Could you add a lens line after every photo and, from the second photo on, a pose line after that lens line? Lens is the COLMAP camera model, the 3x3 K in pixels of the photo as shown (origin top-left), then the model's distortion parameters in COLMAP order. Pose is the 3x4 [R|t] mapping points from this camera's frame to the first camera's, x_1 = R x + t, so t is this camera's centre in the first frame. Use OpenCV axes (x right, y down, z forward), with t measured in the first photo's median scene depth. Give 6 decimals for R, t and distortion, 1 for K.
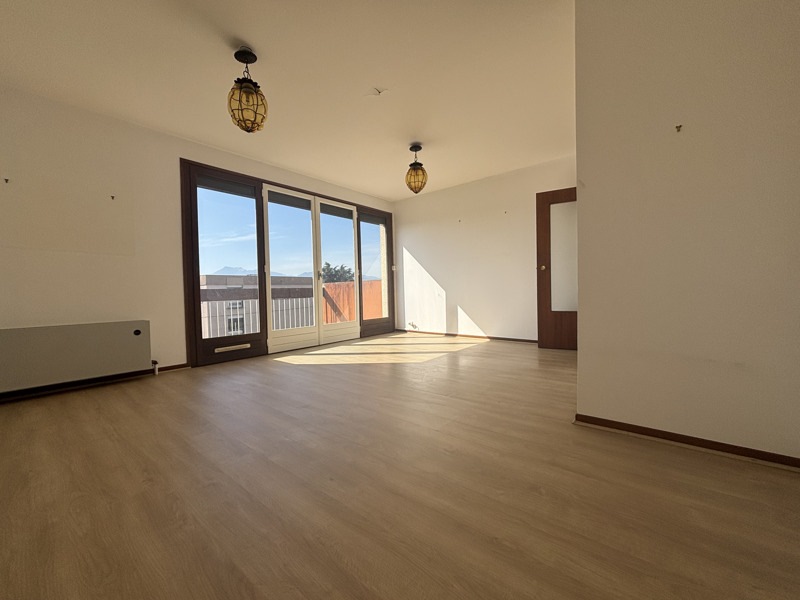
lens RADIAL K [[322.1, 0, 400.1], [0, 322.1, 298.0], [0, 0, 1]] dist [0.002283, -0.000051]
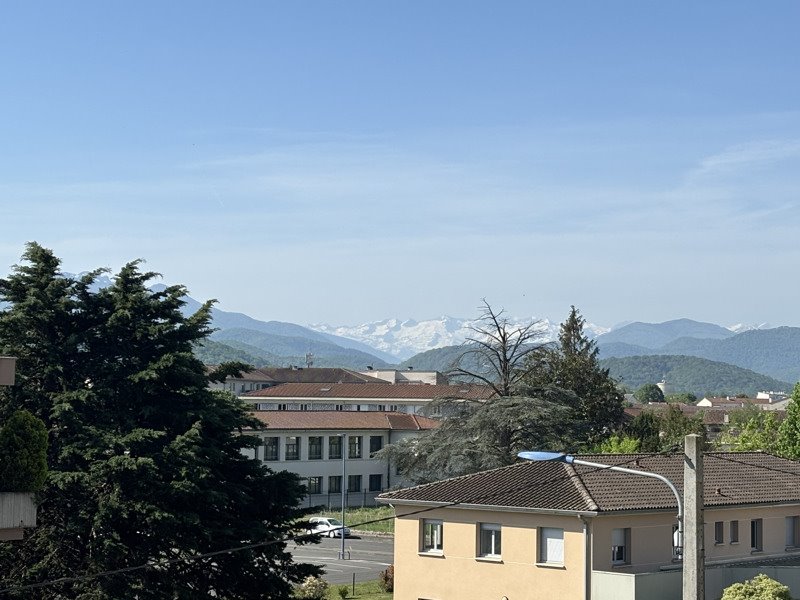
lens RADIAL K [[1722.1, 0, 399.2], [0, 1722.1, 298.7], [0, 0, 1]] dist [0.133966, 0.000000]
pose [[0.998997, 0.041267, -0.017380, -0.140407], [-0.042551, 0.995762, -0.081532, -0.097370], [0.013941, 0.082189, 0.996519, 0.647151]]
